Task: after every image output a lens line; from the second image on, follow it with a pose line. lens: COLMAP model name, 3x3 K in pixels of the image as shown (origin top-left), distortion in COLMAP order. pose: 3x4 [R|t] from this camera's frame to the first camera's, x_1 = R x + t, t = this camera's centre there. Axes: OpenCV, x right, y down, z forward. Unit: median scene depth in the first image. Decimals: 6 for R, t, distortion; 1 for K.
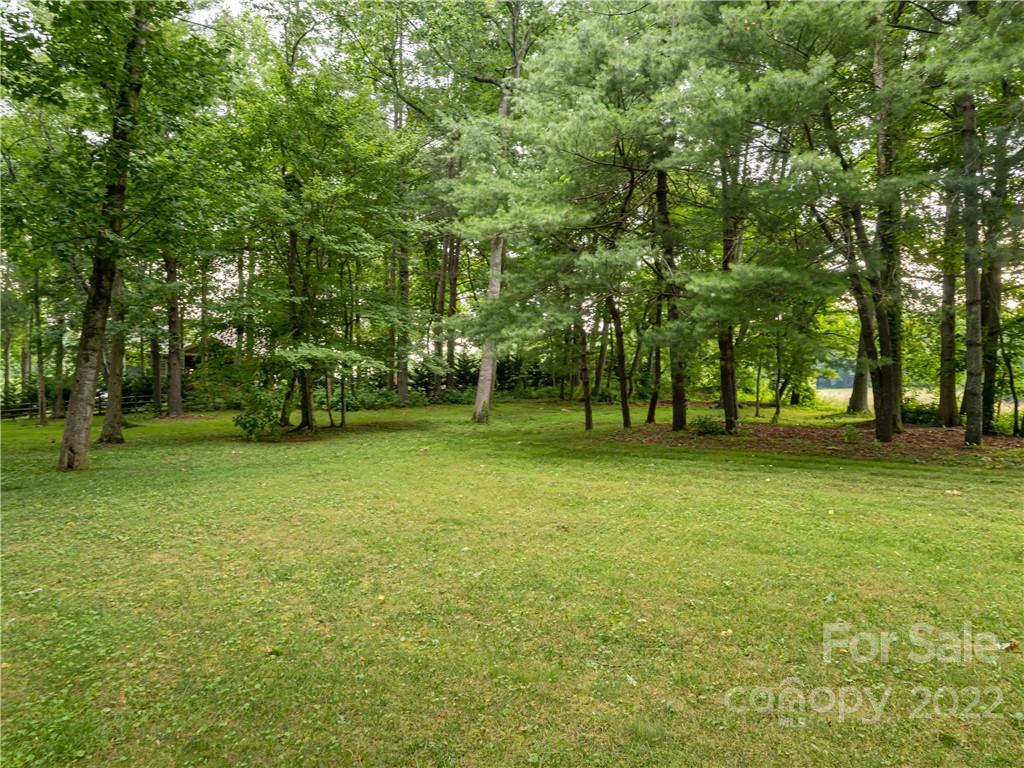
lens RADIAL K [[712.8, 0, 511.1], [0, 712.8, 381.7], [0, 0, 1]] dist [0.000815, 0.001212]
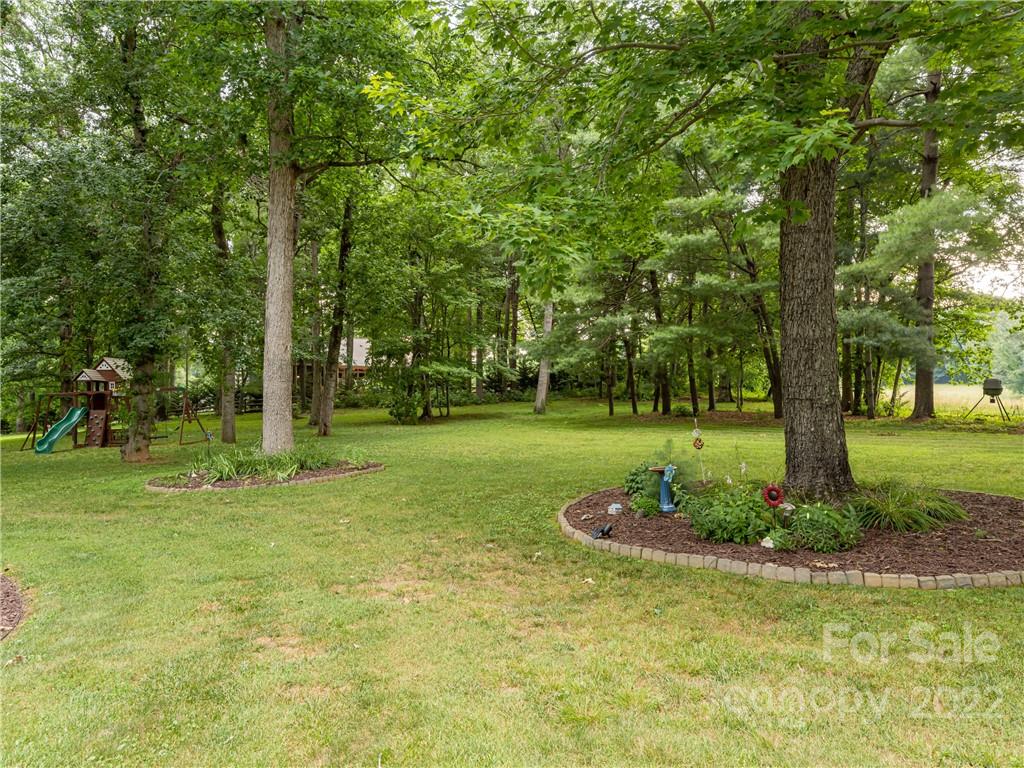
lens RADIAL K [[712.8, 0, 510.4], [0, 712.8, 382.5], [0, 0, 1]] dist [0.000815, 0.001212]
pose [[0.997467, -0.011118, -0.070252, -0.000247], [0.011122, 0.999938, -0.000328, -0.006169], [0.070252, -0.000454, 0.997529, -0.487721]]
